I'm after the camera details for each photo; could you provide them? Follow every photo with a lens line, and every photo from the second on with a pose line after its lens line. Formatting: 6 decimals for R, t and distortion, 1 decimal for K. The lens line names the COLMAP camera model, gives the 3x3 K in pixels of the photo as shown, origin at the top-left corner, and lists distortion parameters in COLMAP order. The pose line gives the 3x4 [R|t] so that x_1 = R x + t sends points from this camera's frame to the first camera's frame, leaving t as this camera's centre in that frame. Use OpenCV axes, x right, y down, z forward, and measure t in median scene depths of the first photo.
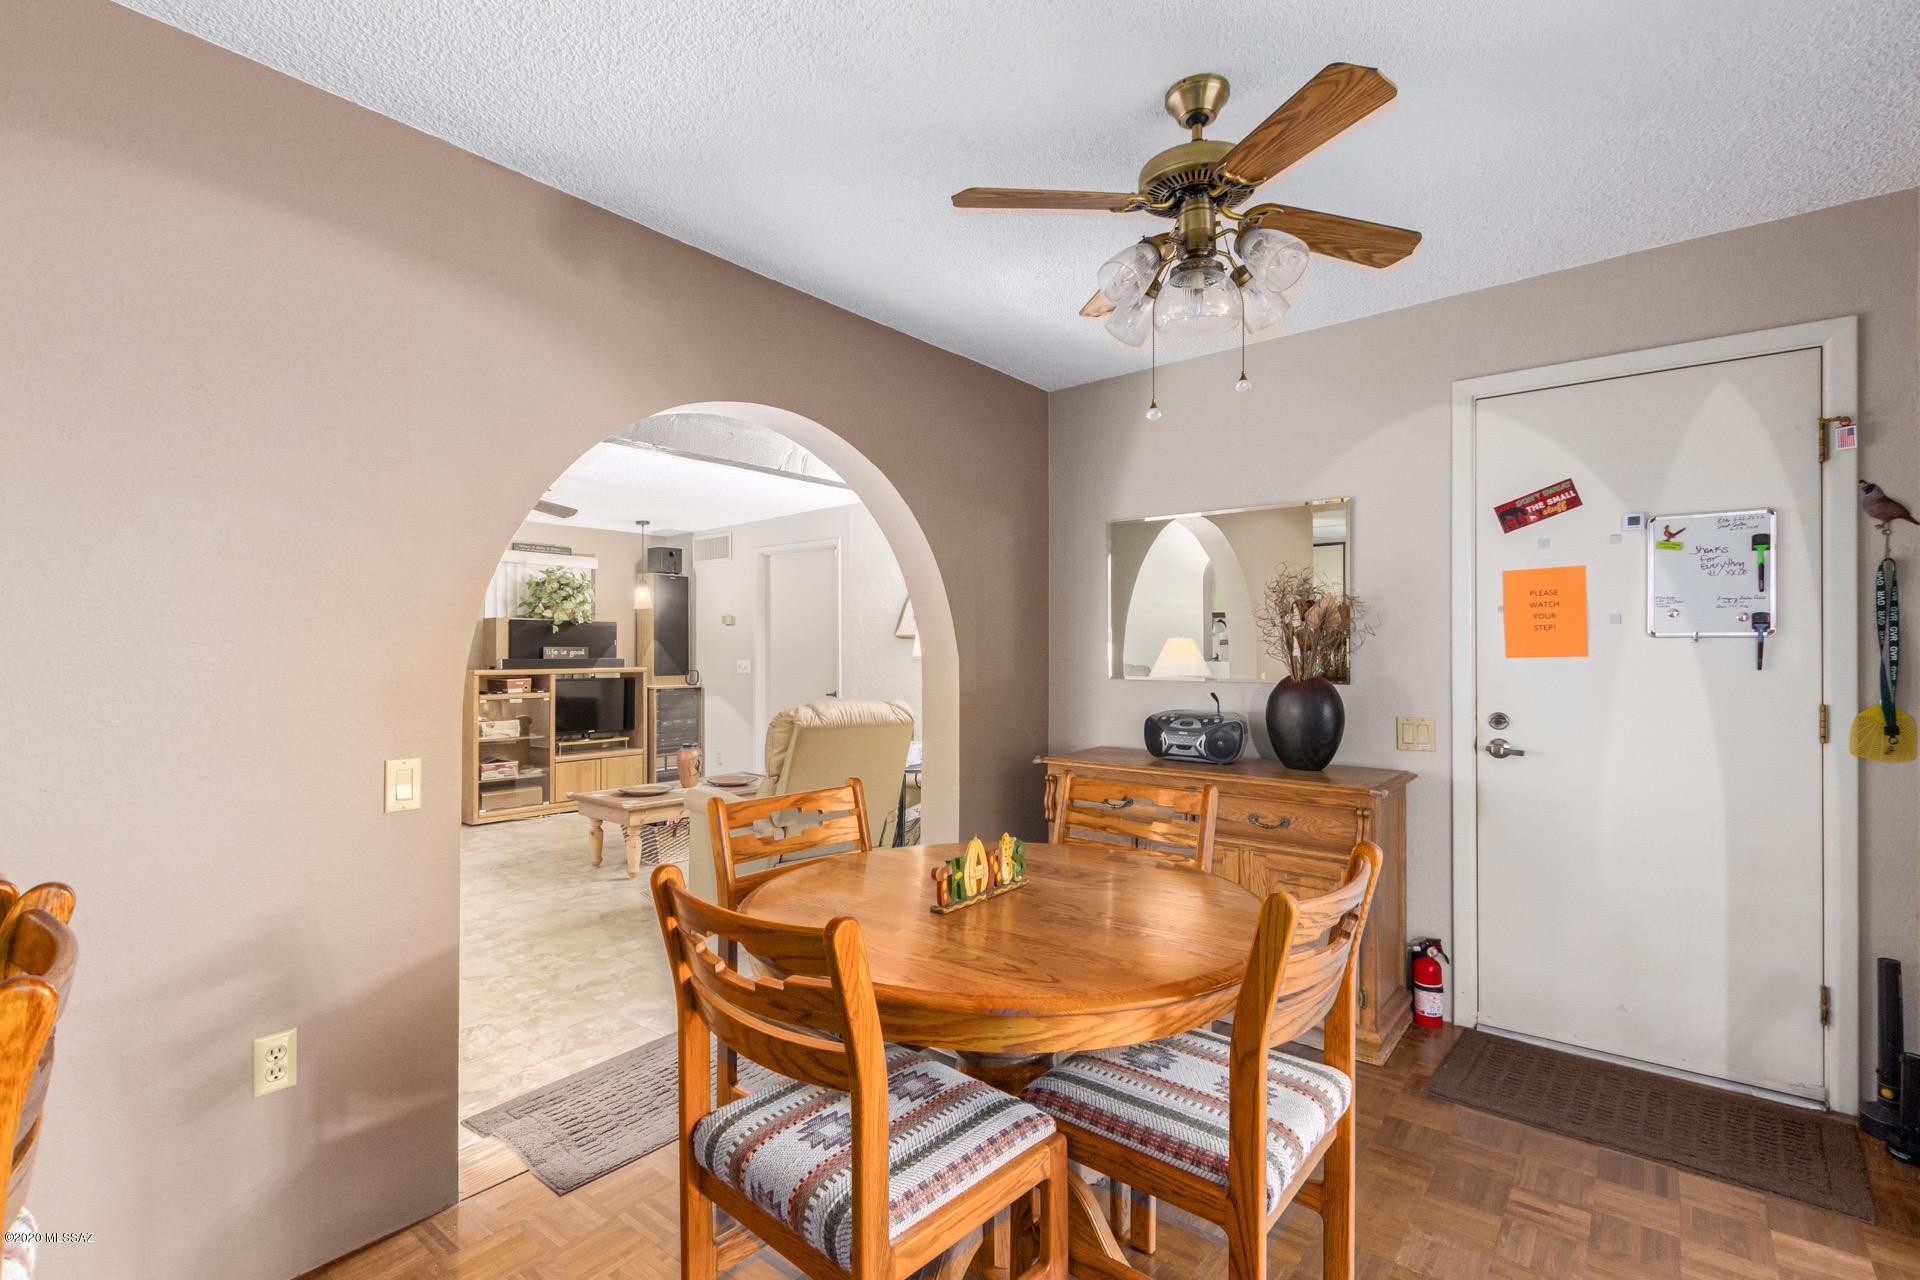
lens RADIAL K [[879.3, 0, 963.3], [0, 879.3, 650.5], [0, 0, 1]] dist [0.010975, -0.000014]
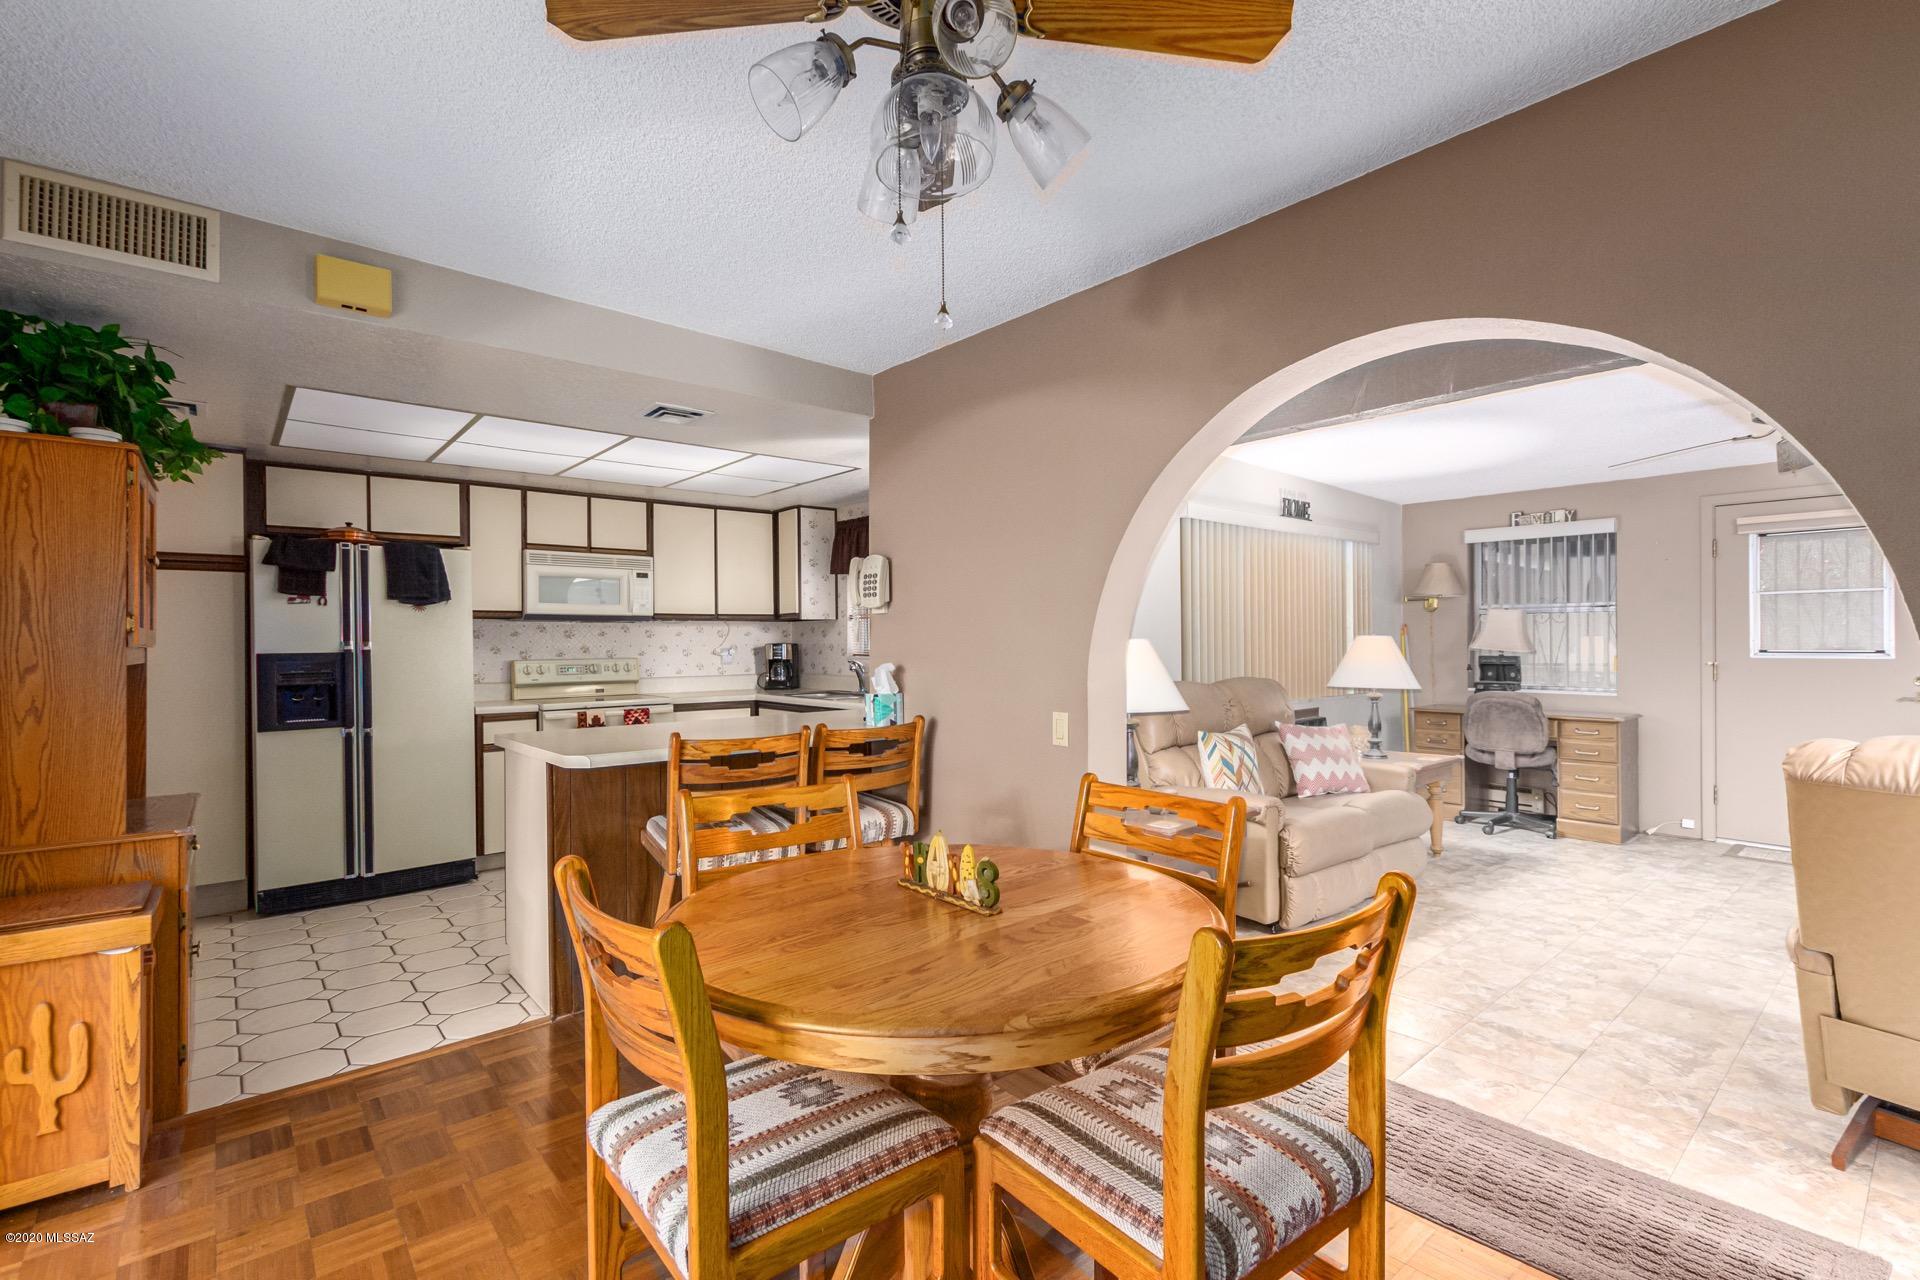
lens RADIAL K [[882.2, 0, 952.4], [0, 882.2, 632.5], [0, 0, 1]] dist [0.001188, -0.000406]
pose [[-0.205108, -0.005518, -0.978724, 0.529672], [0.005379, 0.999963, -0.006765, -0.003919], [0.978725, -0.006652, -0.205071, 0.654964]]
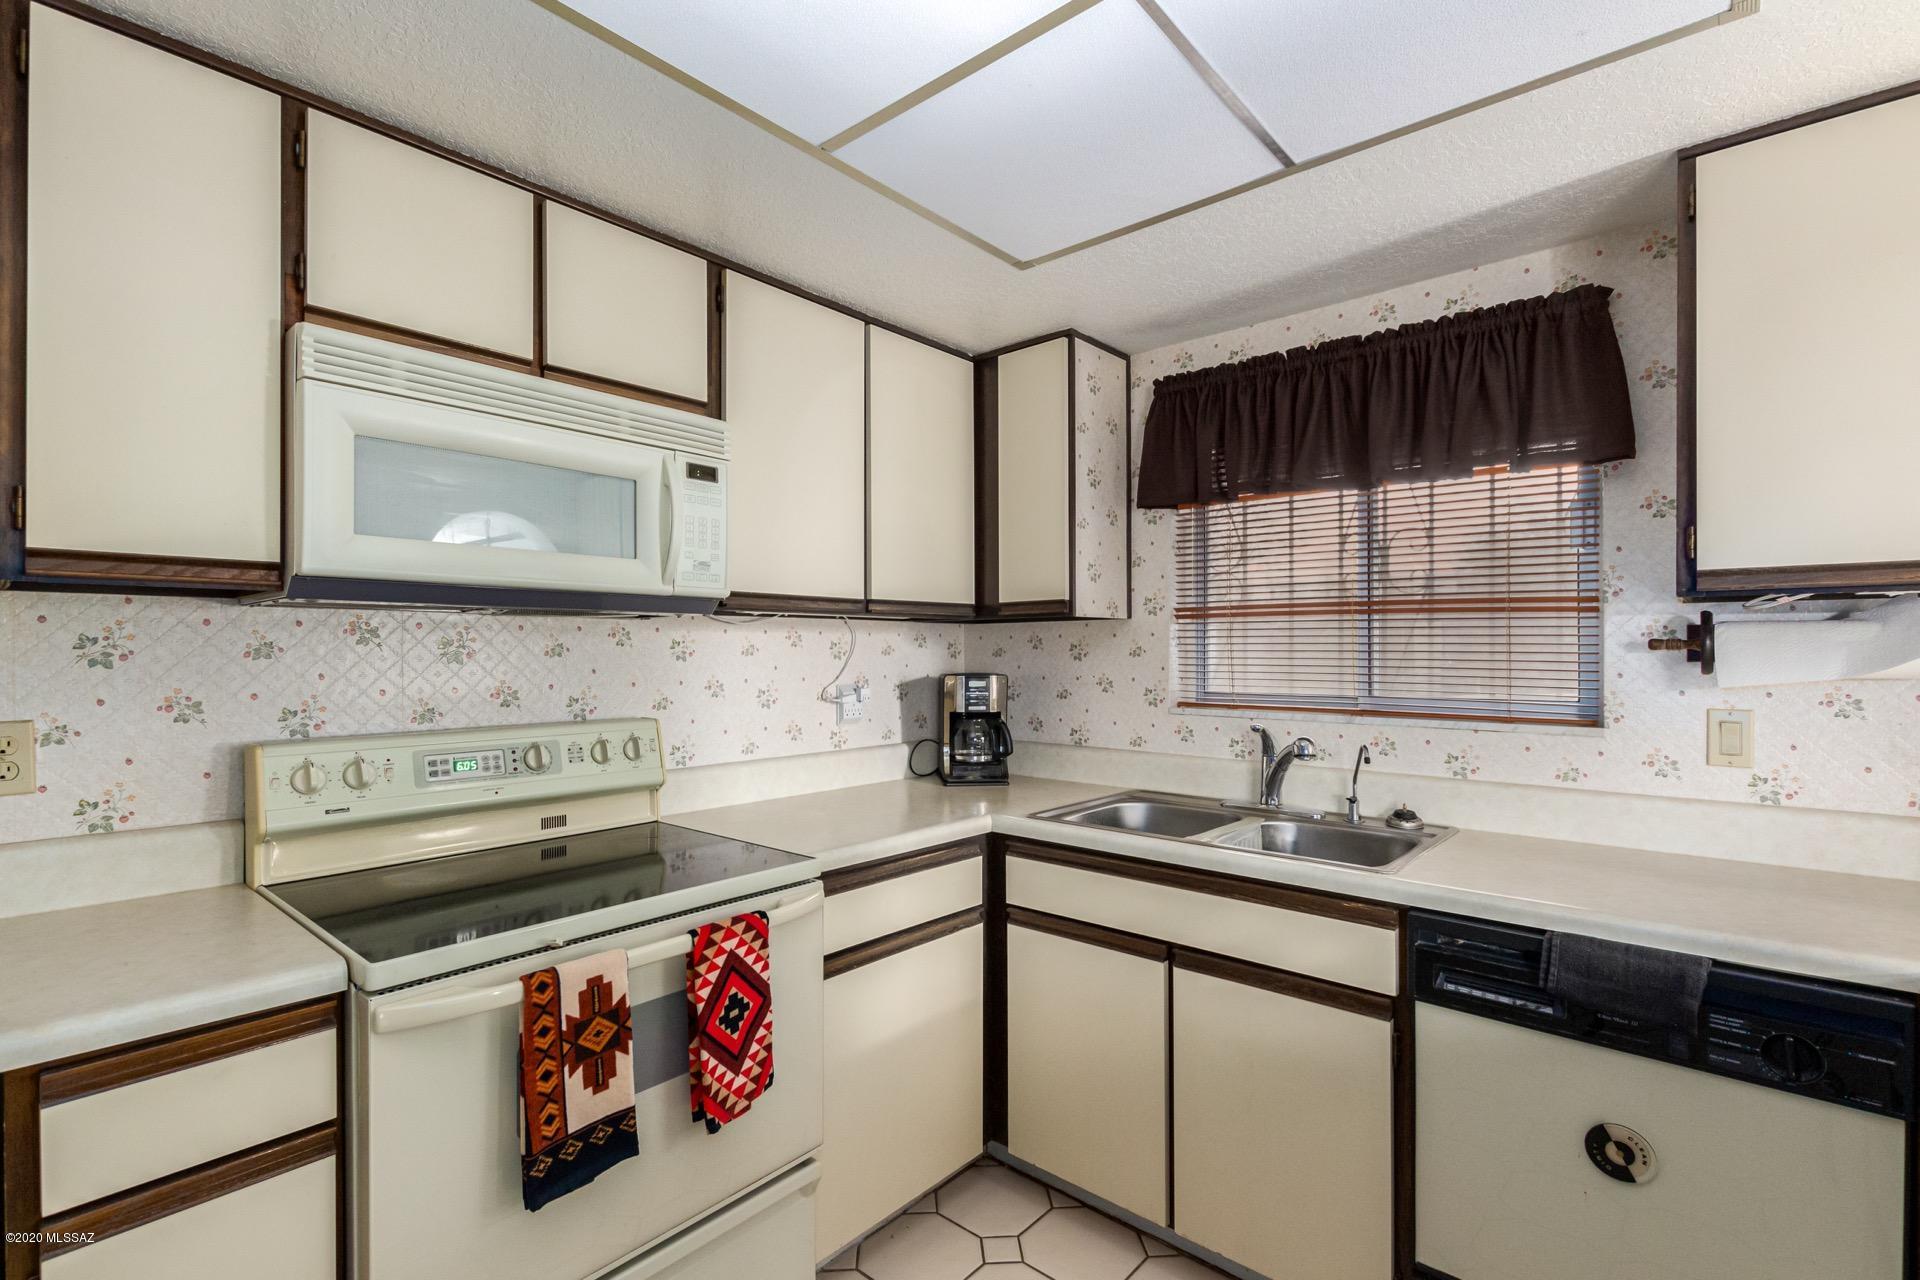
lens RADIAL K [[879.1, 0, 952.1], [0, 879.1, 644.9], [0, 0, 1]] dist [0.000342, -0.000200]
pose [[-0.050572, -0.003335, -0.998715, -0.482765], [-0.003605, 0.999989, -0.003157, -0.019566], [0.998714, 0.003441, -0.050583, -0.103866]]
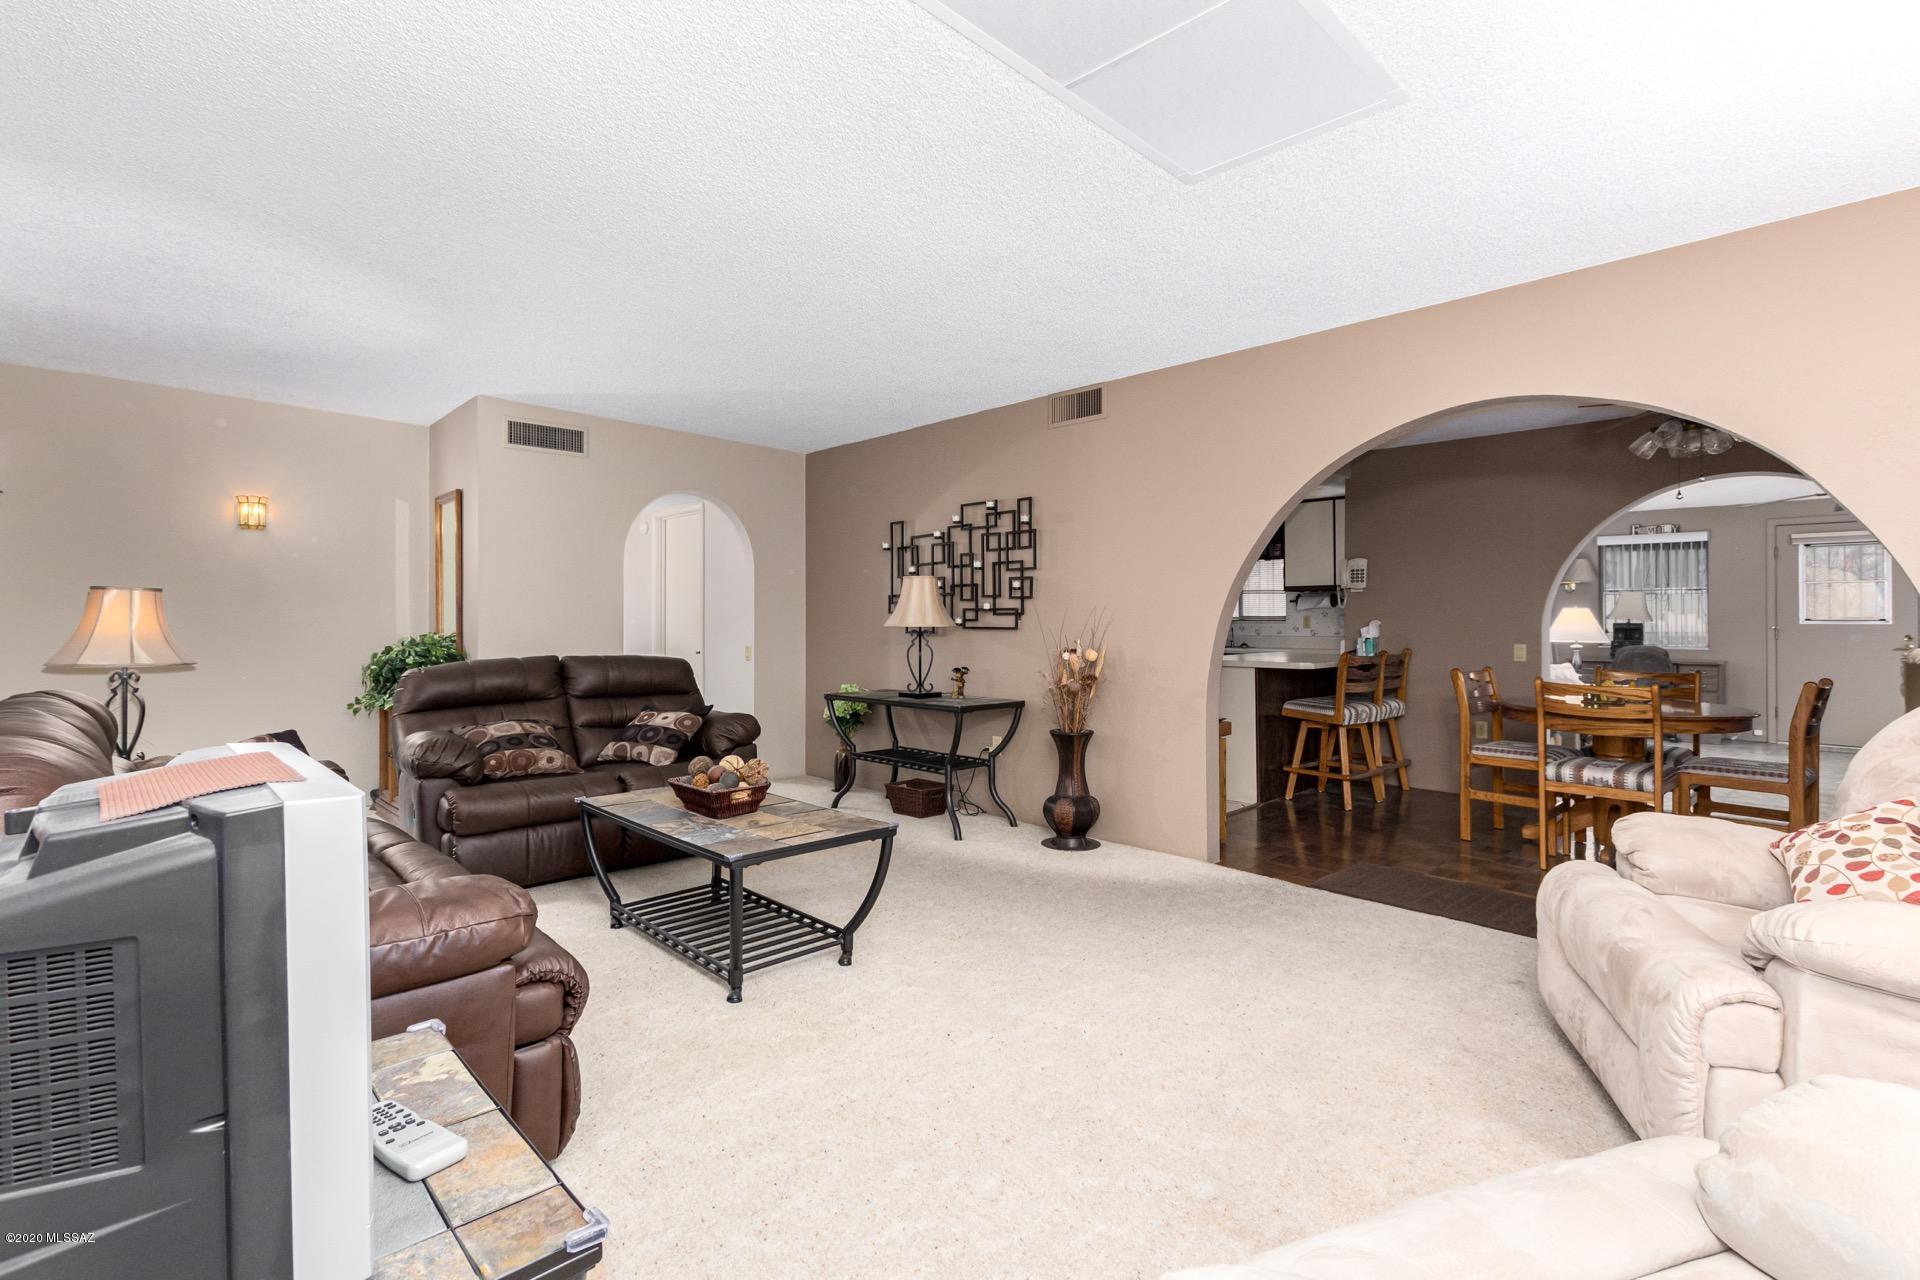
lens RADIAL K [[888.1, 0, 944.9], [0, 888.1, 619.1], [0, 0, 1]] dist [-0.001382, -0.000072]
pose [[-0.148199, 0.002540, -0.988954, 1.510684], [-0.000049, 0.999997, 0.002576, 0.019141], [0.988958, 0.000430, -0.148199, -0.281303]]
